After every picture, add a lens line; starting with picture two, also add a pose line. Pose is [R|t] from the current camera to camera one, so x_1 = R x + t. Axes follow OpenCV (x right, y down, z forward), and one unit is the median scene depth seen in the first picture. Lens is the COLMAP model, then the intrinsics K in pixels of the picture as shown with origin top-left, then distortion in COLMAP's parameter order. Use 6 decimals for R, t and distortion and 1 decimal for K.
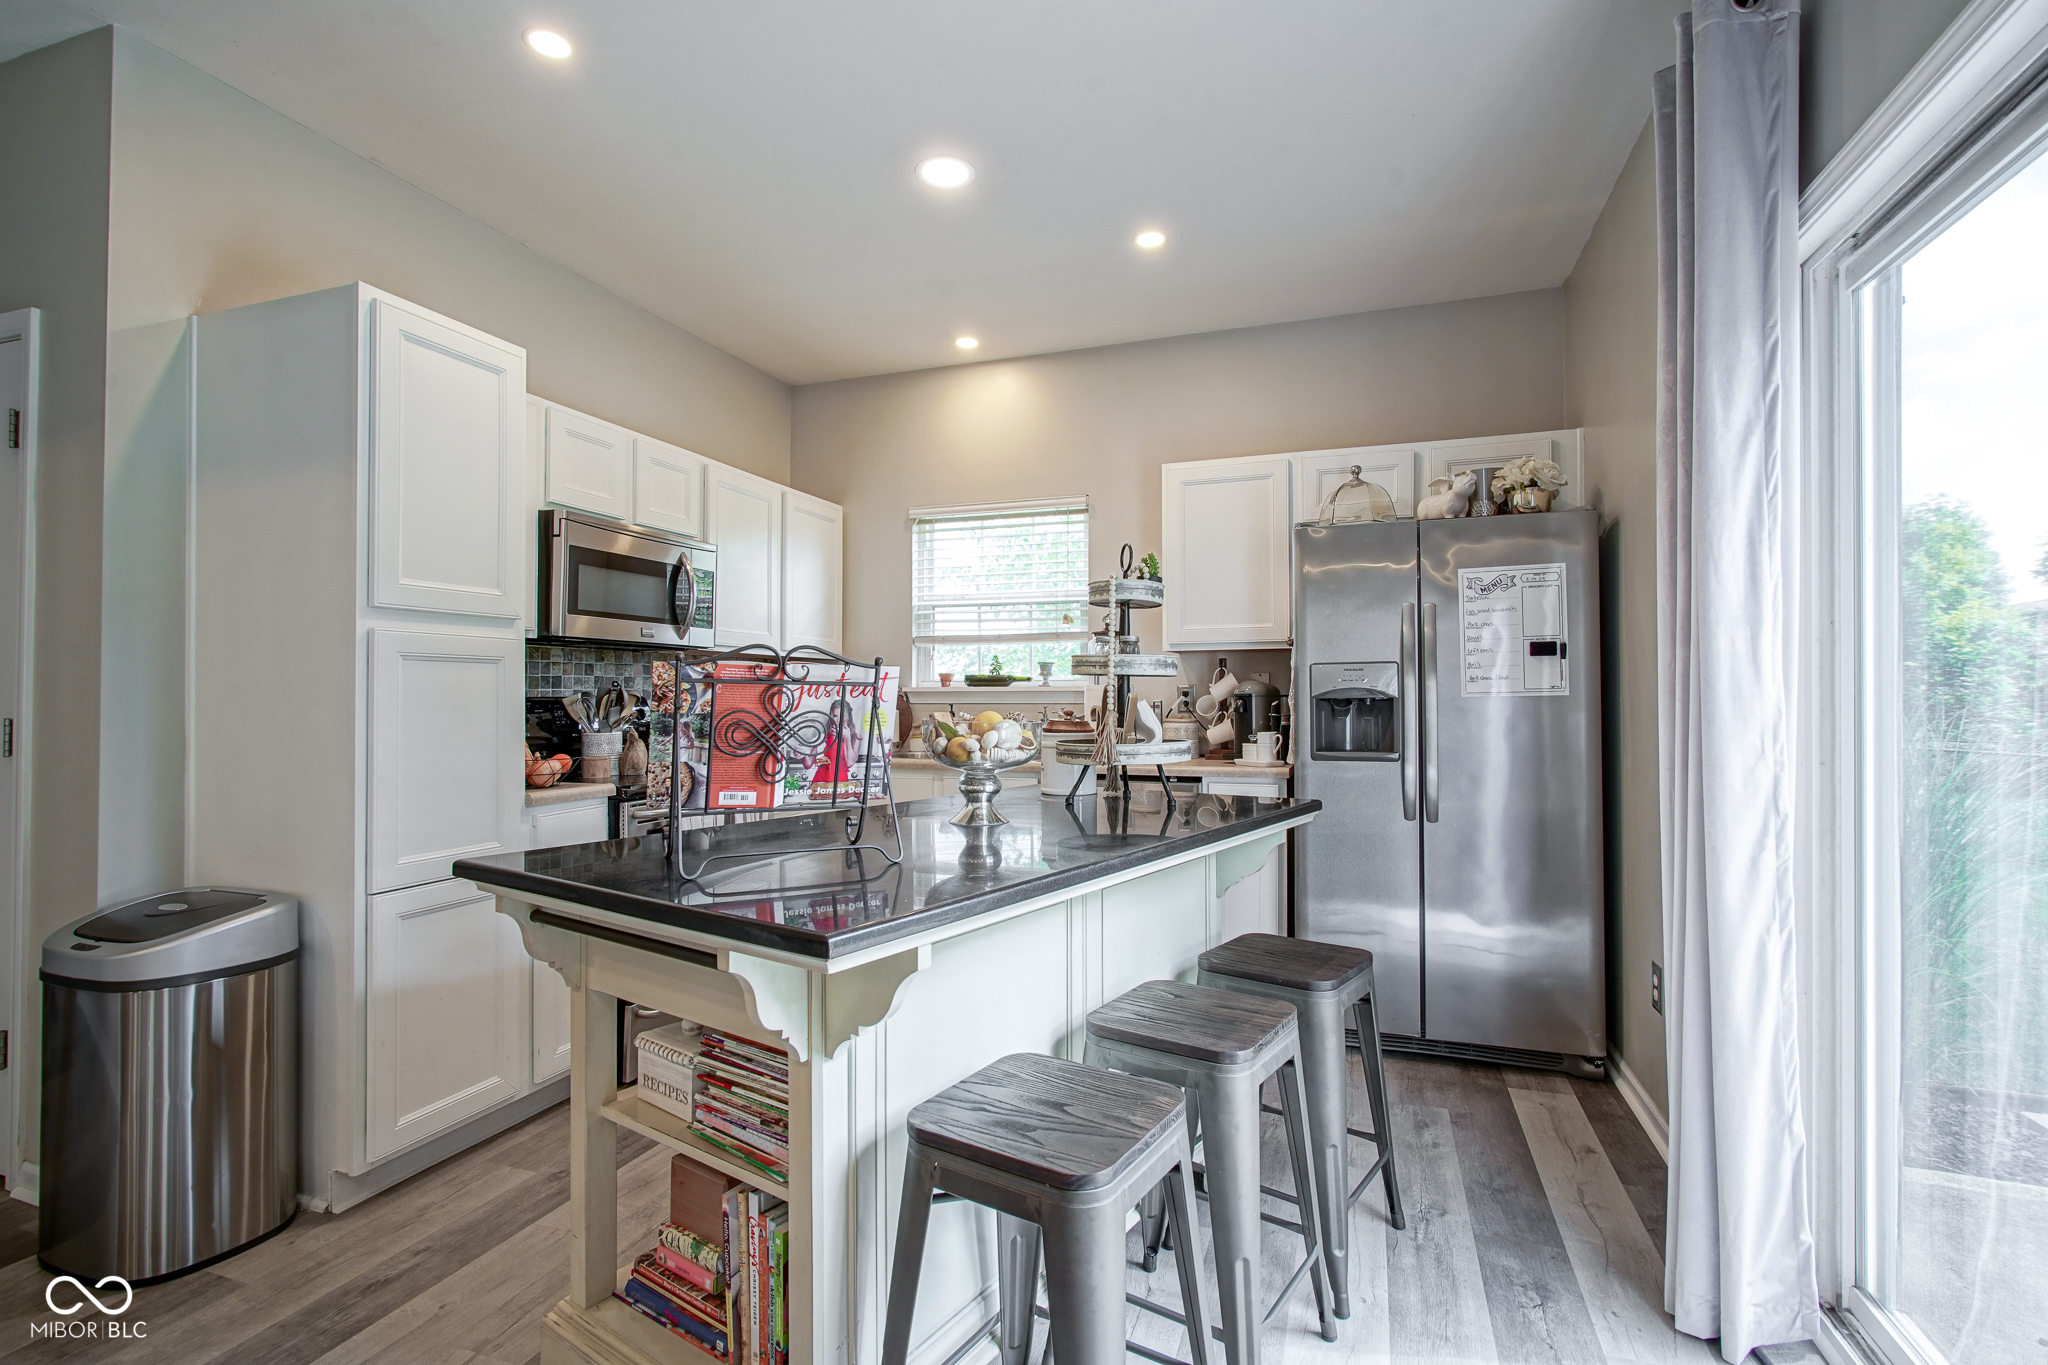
lens RADIAL K [[952.5, 0, 1058.1], [0, 952.5, 691.7], [0, 0, 1]] dist [0.000782, 0.000012]
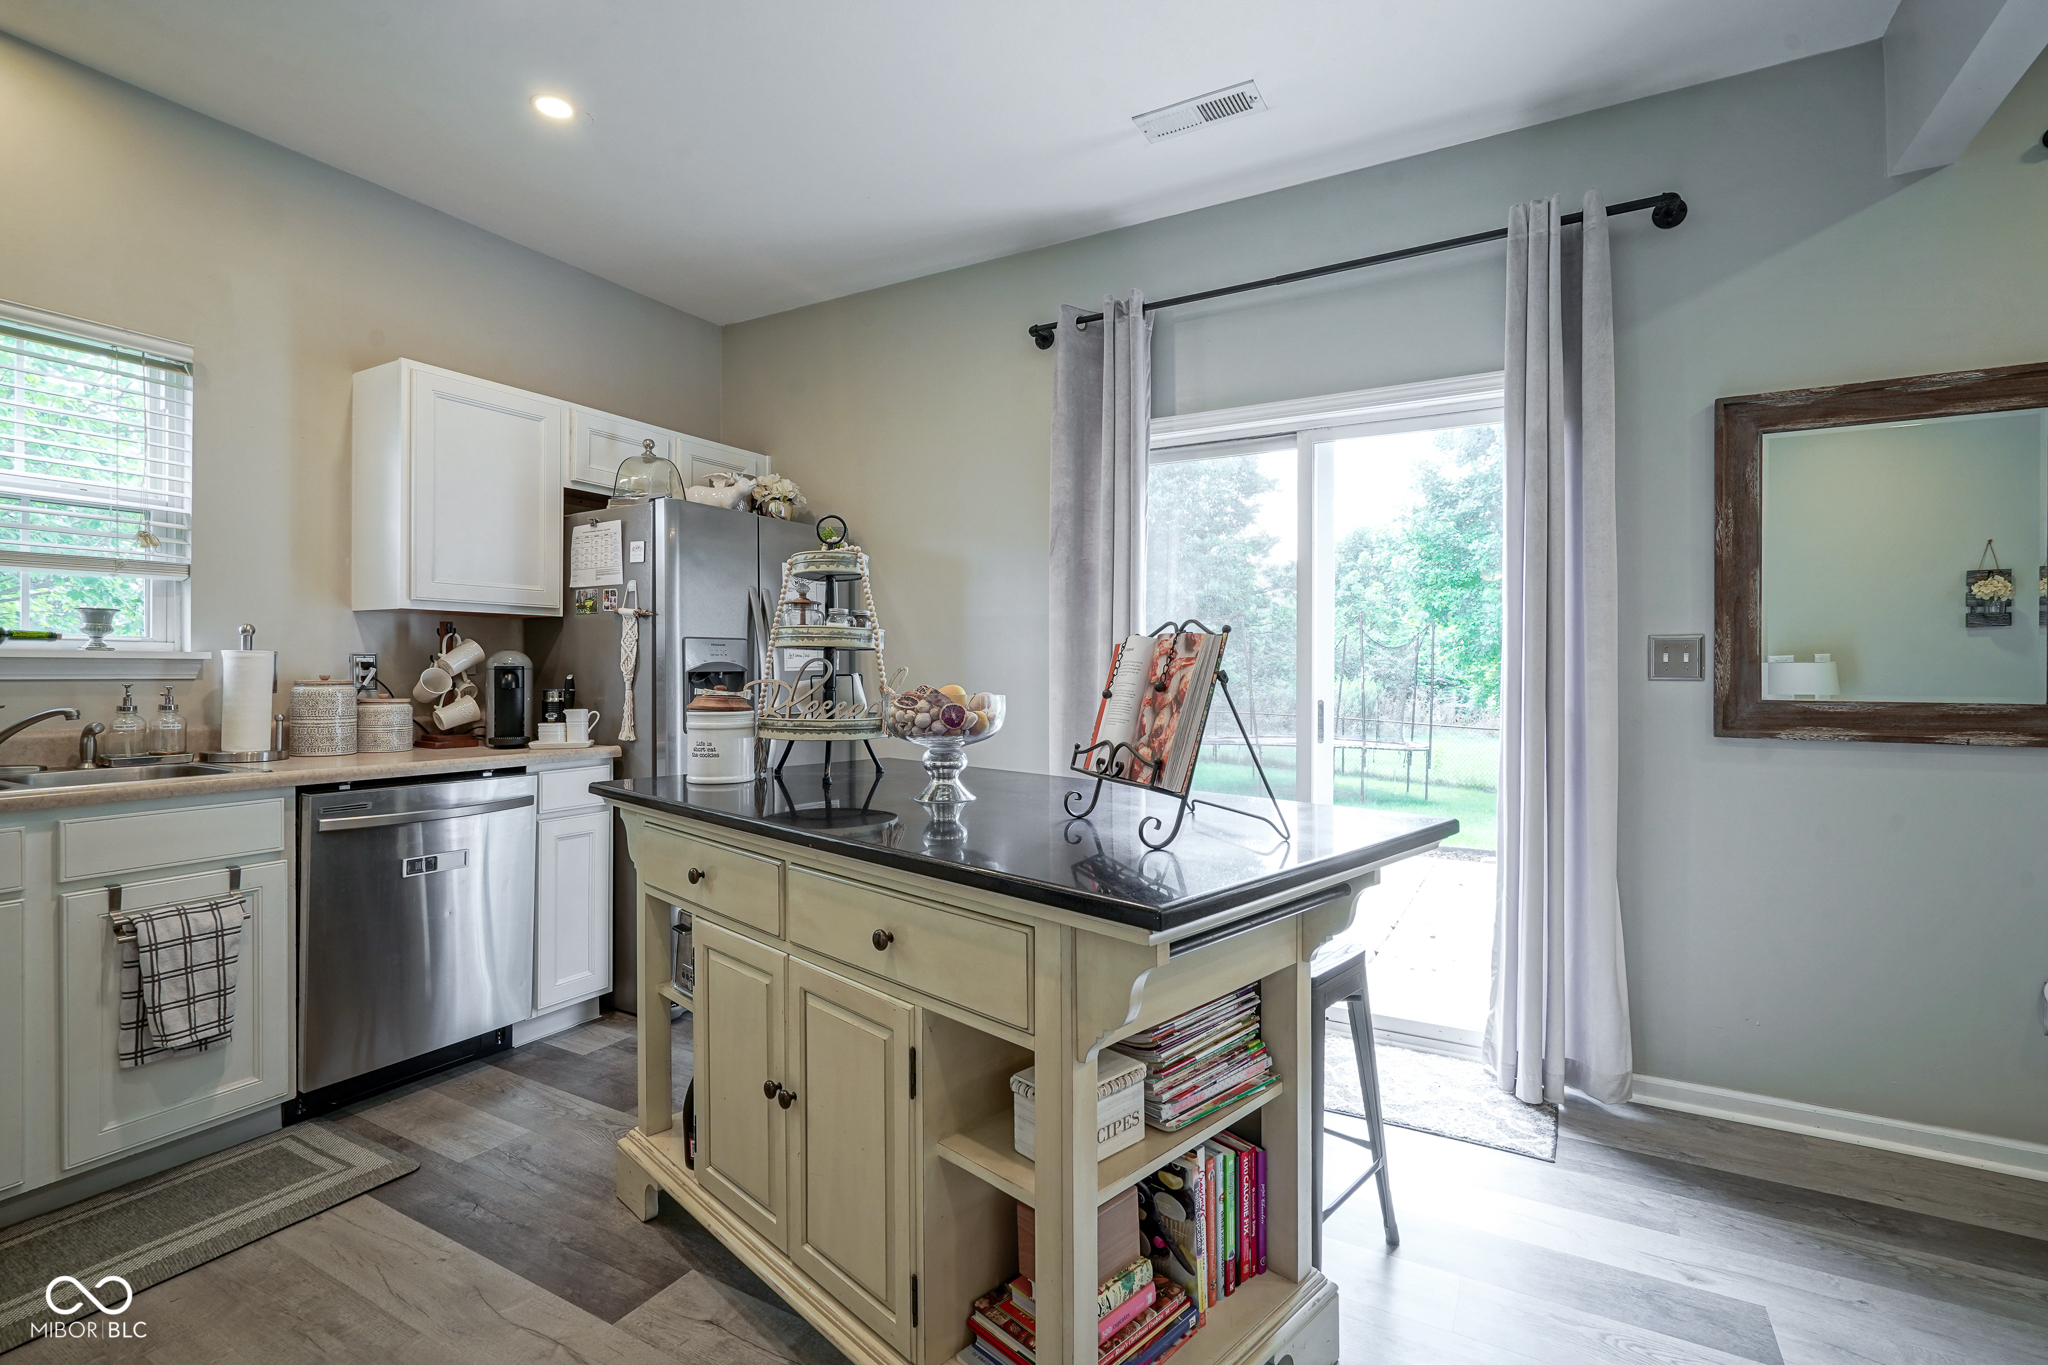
lens RADIAL K [[929.7, 0, 1024.0], [0, 929.7, 682.5], [0, 0, 1]] dist [0.002980, -0.000139]
pose [[0.200318, -0.009849, 0.979681, -0.500075], [-0.009853, 0.999879, 0.012067, 0.001869], [-0.979681, -0.012070, 0.200197, 0.367987]]
